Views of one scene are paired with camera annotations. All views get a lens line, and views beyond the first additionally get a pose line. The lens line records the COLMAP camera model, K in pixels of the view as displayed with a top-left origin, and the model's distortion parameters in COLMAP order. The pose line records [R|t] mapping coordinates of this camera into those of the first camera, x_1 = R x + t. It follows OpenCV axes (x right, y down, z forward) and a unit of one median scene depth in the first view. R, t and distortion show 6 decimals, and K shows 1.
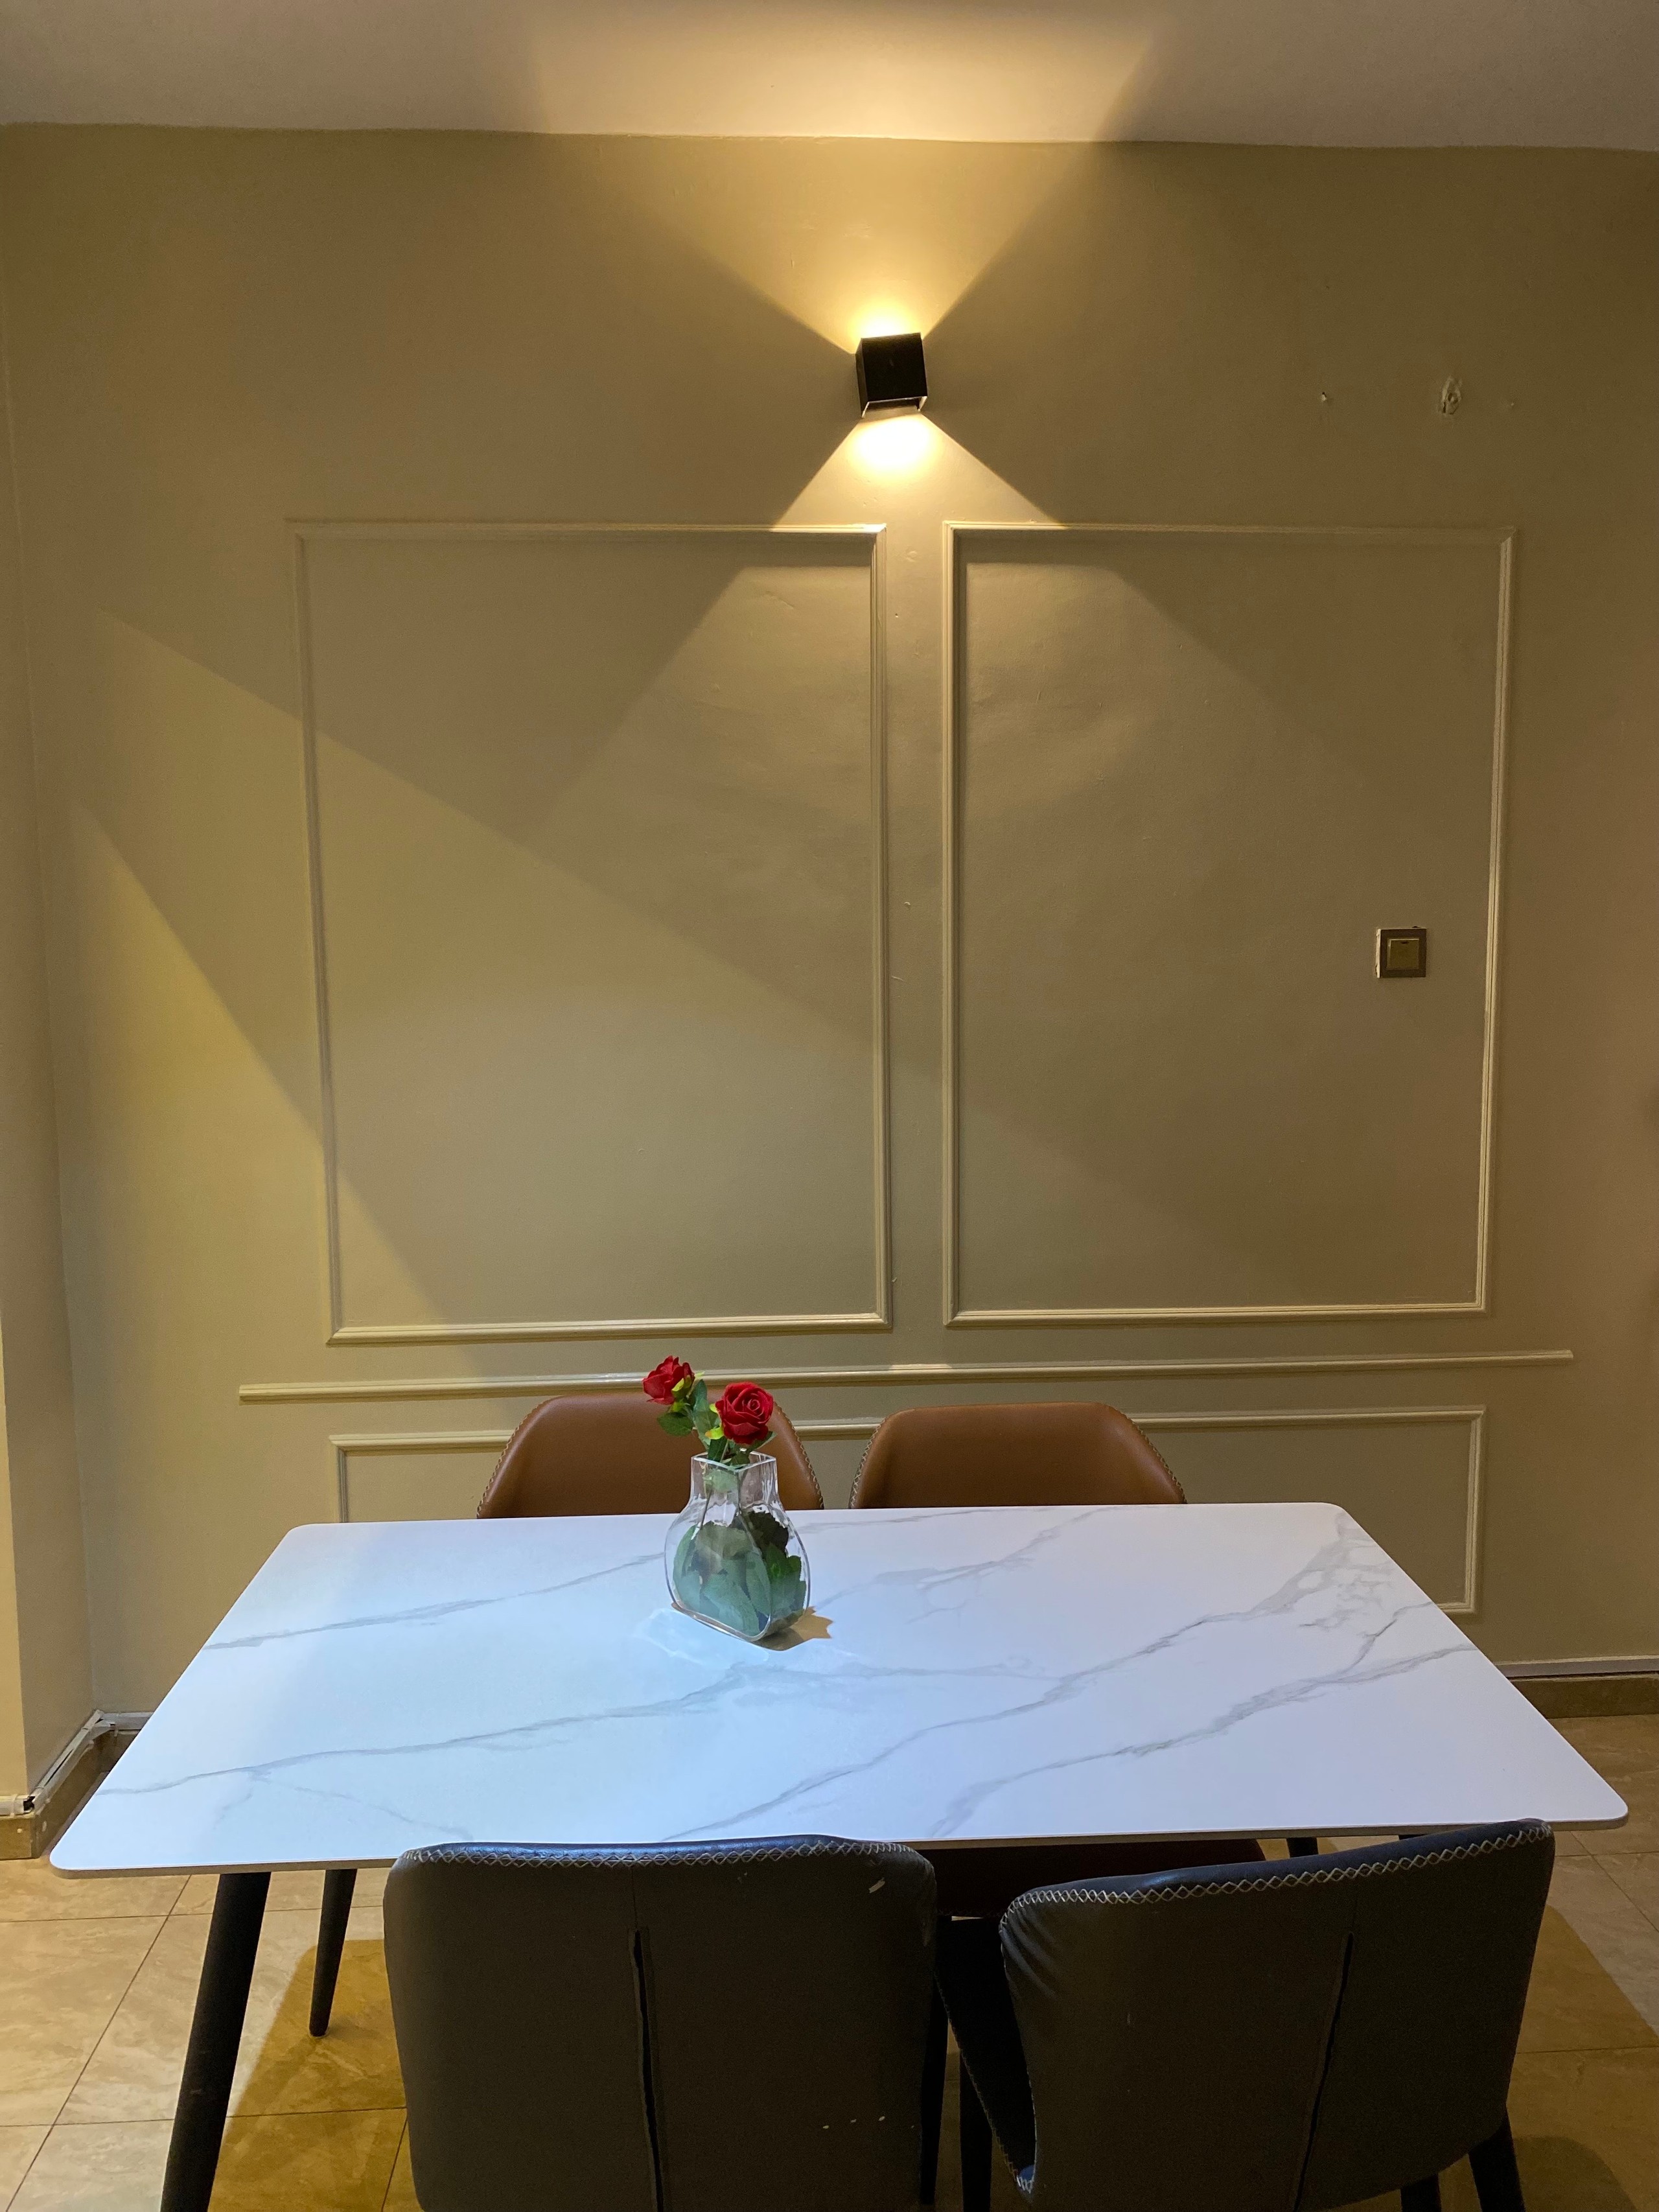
lens RADIAL K [[1676.1, 0, 831.4], [0, 1676.1, 1095.7], [0, 0, 1]] dist [0.006152, -0.001037]
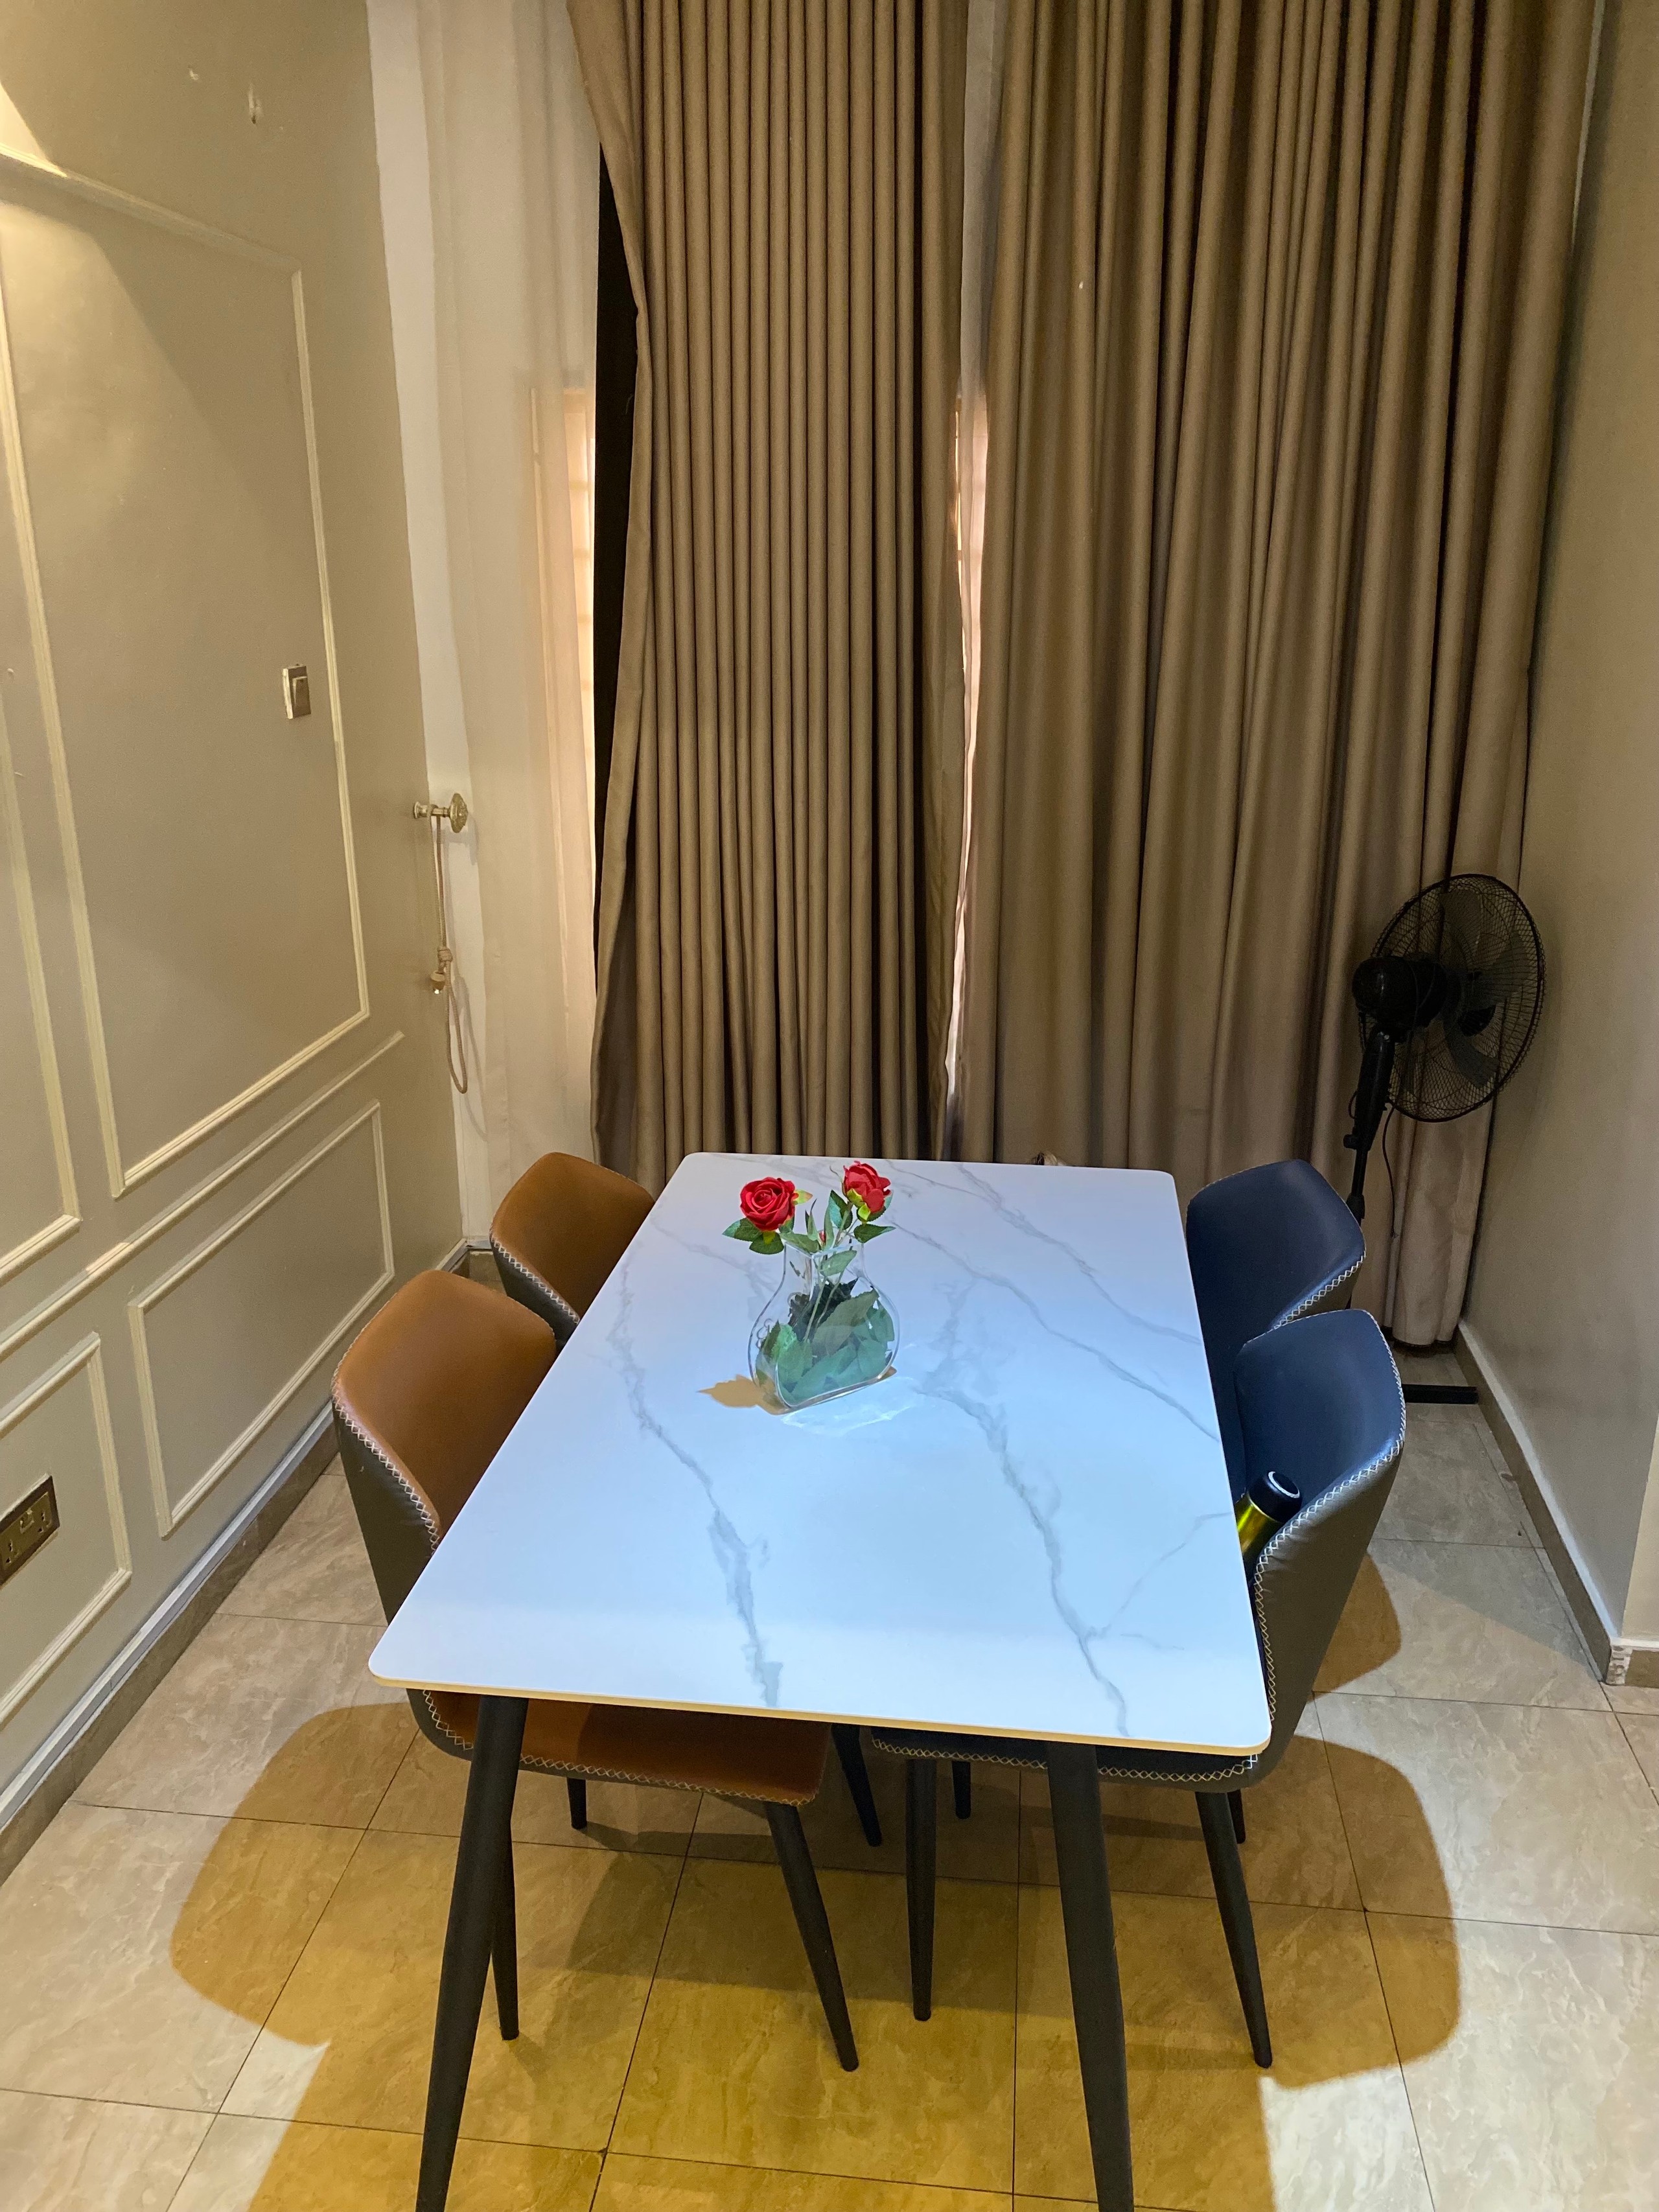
lens RADIAL K [[1694.1, 0, 824.5], [0, 1694.1, 1102.1], [0, 0, 1]] dist [0.024295, -0.026407]
pose [[0.174860, -0.300006, 0.937774, -1.011105], [0.119345, 0.951884, 0.282266, -0.159259], [-0.977333, 0.062562, 0.202251, 0.782121]]
